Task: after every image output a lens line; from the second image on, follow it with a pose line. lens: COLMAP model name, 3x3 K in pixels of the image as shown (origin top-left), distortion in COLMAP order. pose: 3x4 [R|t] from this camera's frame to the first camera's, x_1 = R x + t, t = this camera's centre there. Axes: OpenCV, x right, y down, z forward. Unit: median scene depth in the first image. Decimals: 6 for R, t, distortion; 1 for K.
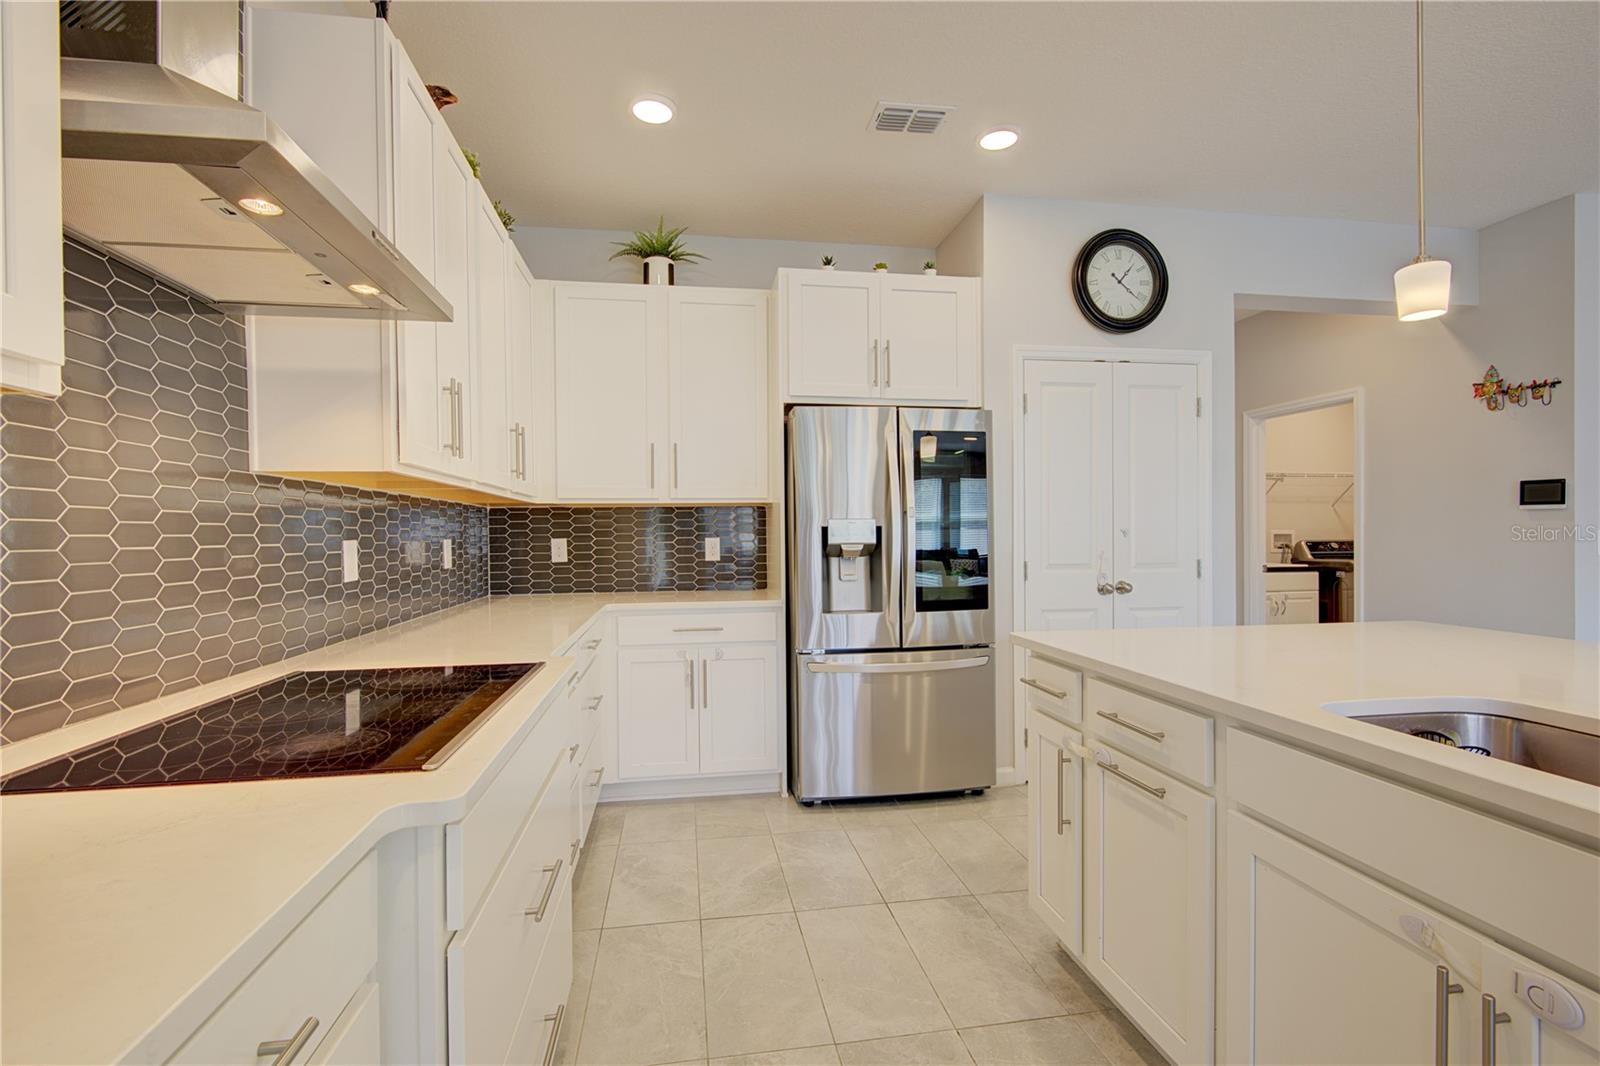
lens RADIAL K [[722.4, 0, 800.3], [0, 722.4, 540.1], [0, 0, 1]] dist [-0.001391, 0.000986]
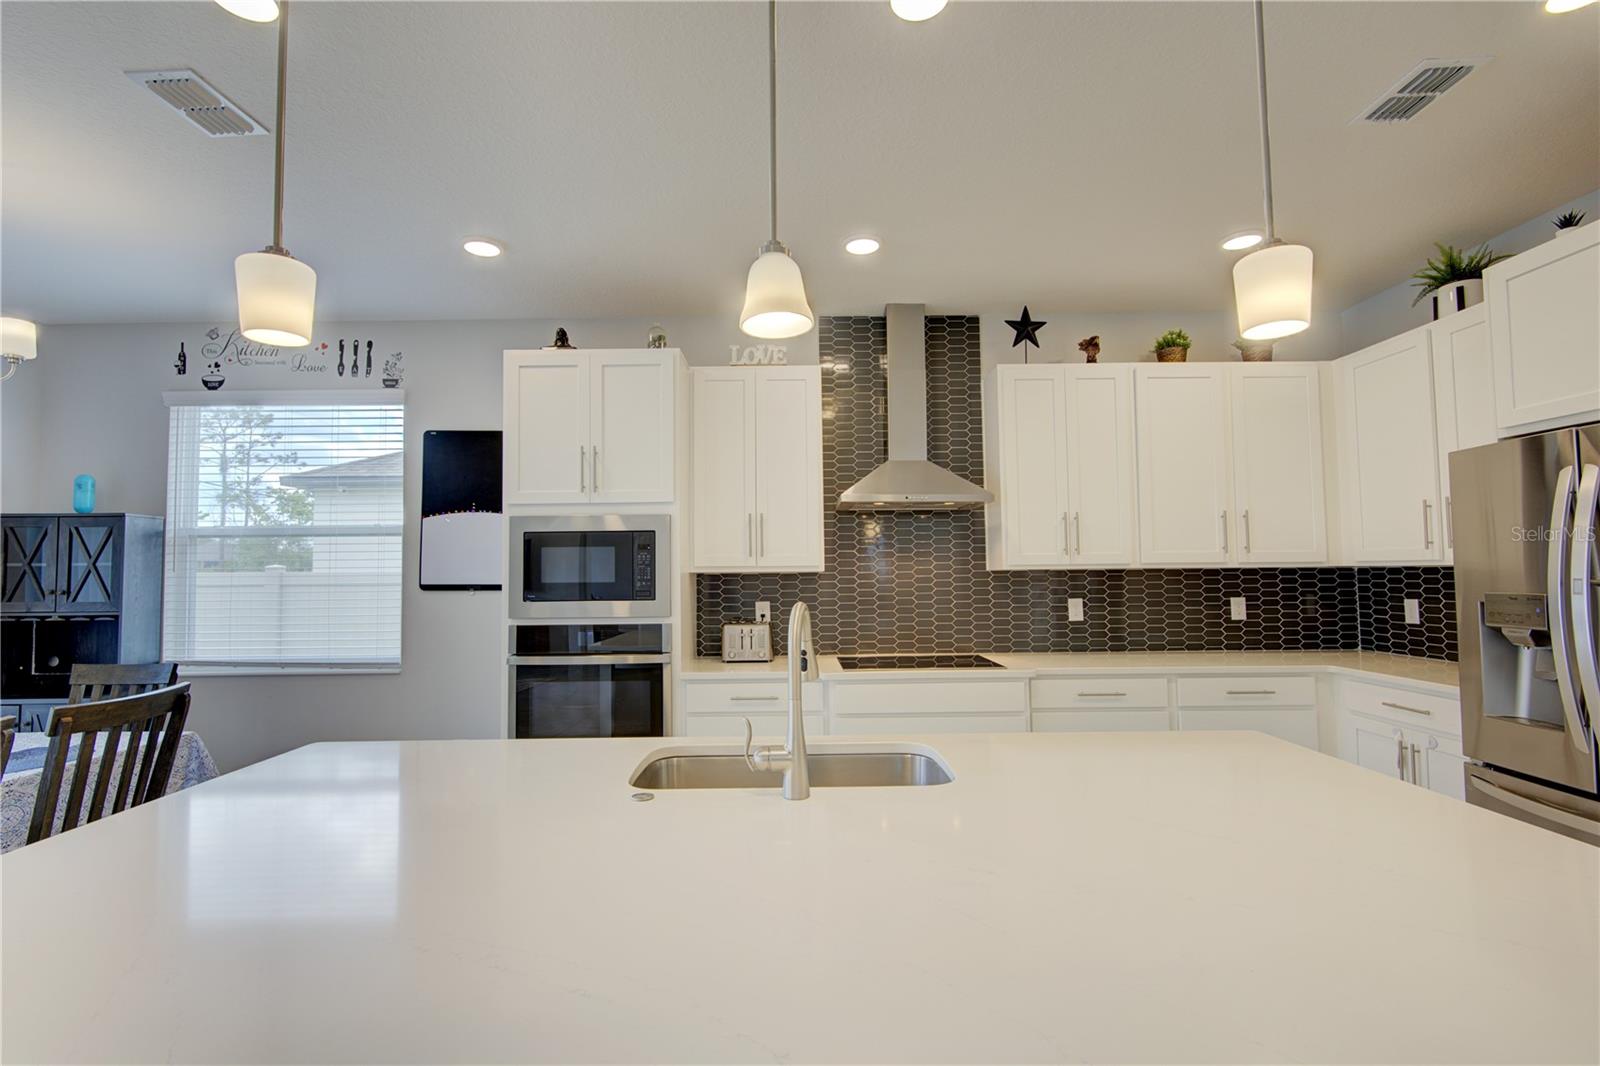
lens RADIAL K [[722.4, 0, 790.7], [0, 722.4, 537.6], [0, 0, 1]] dist [-0.001391, 0.000986]
pose [[-0.162449, -0.039496, -0.985926, 0.833095], [0.002575, 0.999178, -0.040451, -0.052313], [0.986714, -0.009110, -0.162213, 0.362582]]
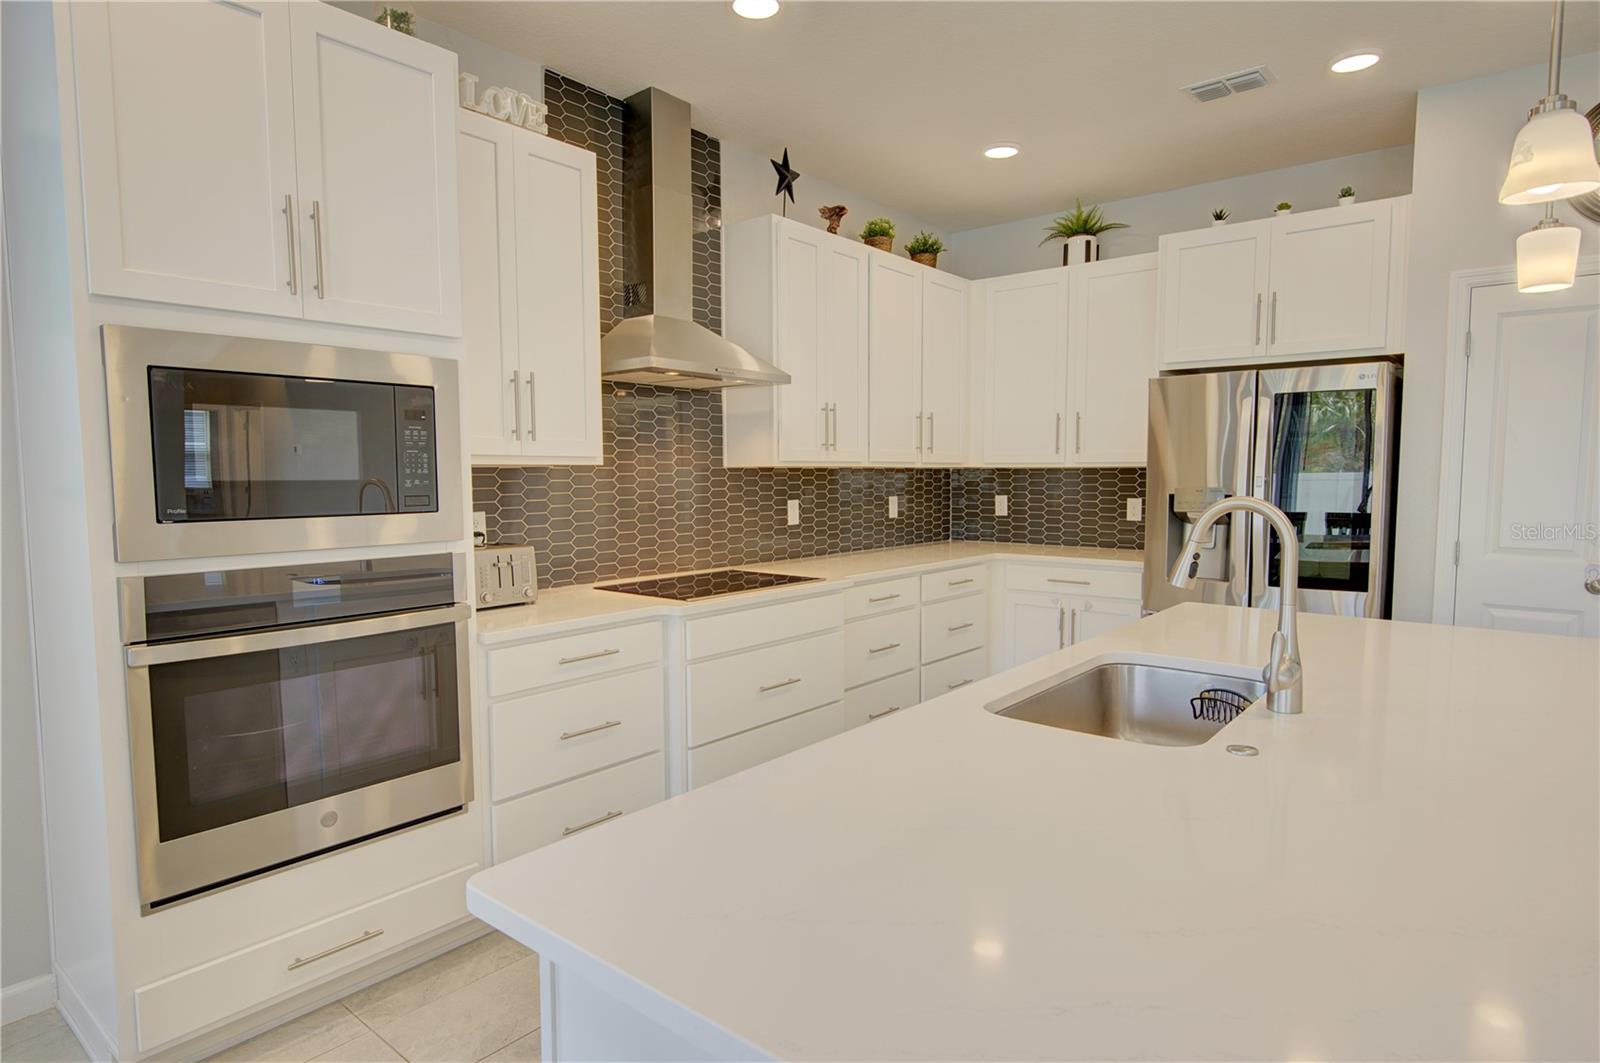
lens RADIAL K [[897.9, 0, 795.6], [0, 897.9, 532.0], [0, 0, 1]] dist [0.023179, -0.003151]
pose [[0.659187, 0.058749, -0.749681, 0.587999], [-0.010825, 0.997582, 0.068658, -0.042945], [0.751901, -0.037143, 0.658229, -0.228294]]
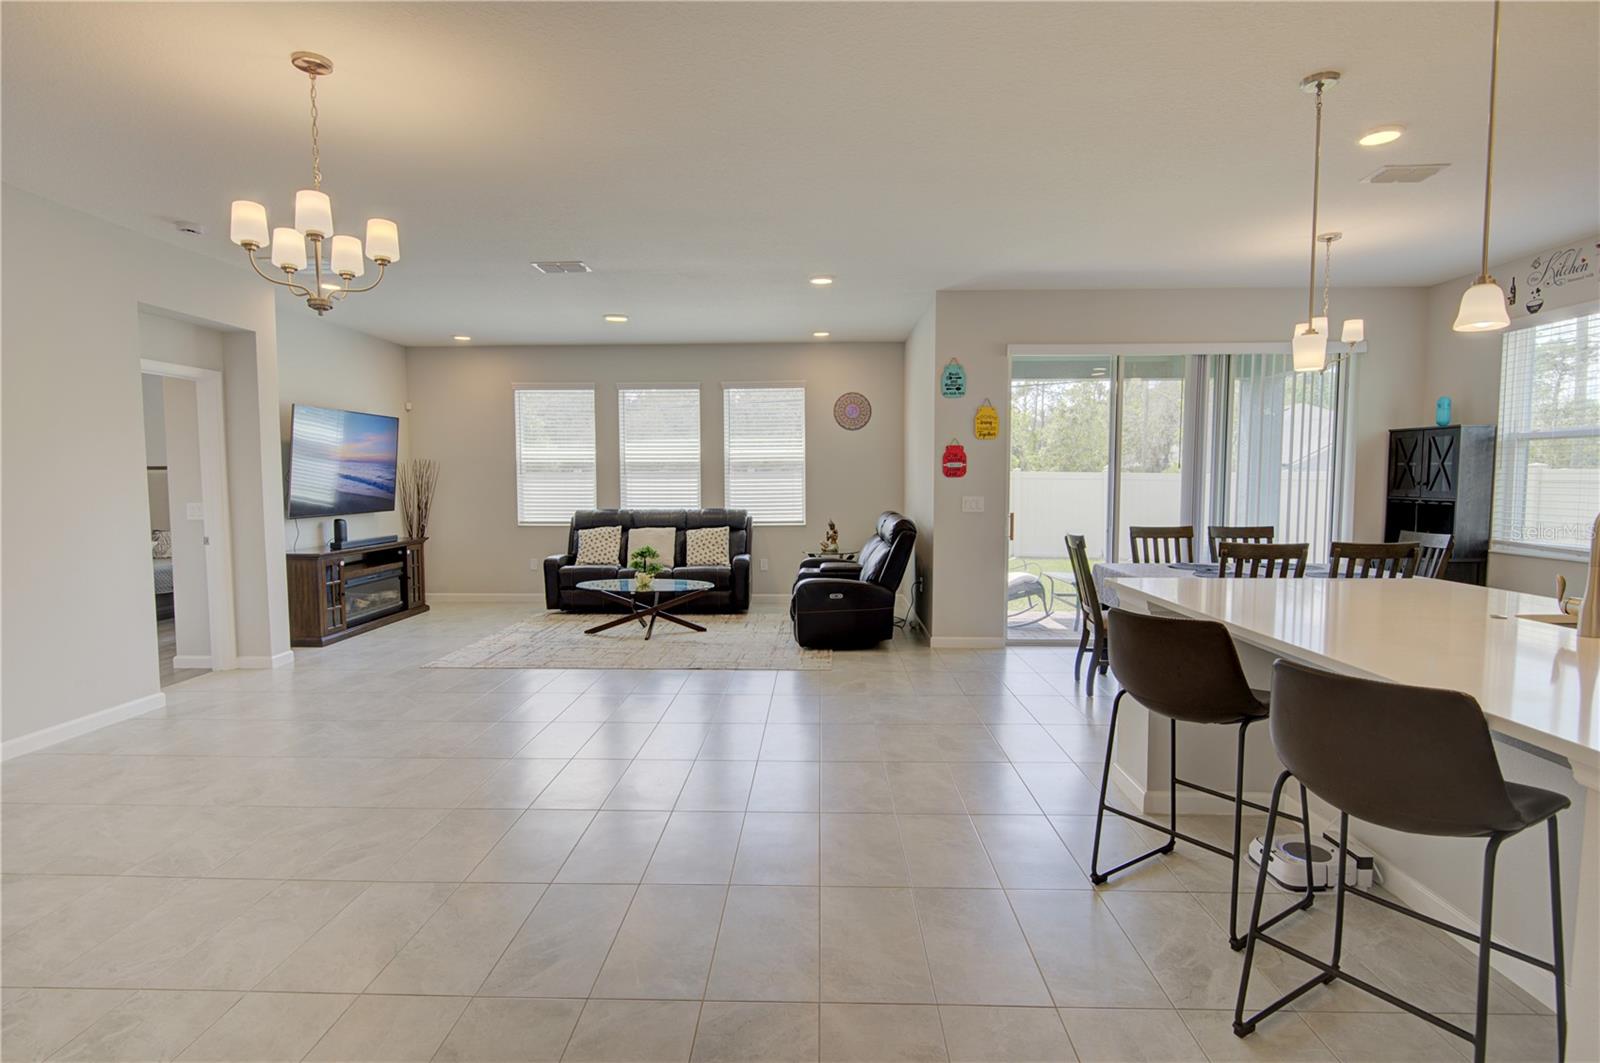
lens RADIAL K [[828.3, 0, 803.8], [0, 828.3, 545.6], [0, 0, 1]] dist [-0.003950, -0.000479]
pose [[-0.982116, -0.005522, 0.188194, 0.904027], [0.011813, 0.995793, 0.090863, -0.060969], [-0.187904, 0.091461, -0.977920, 1.090877]]
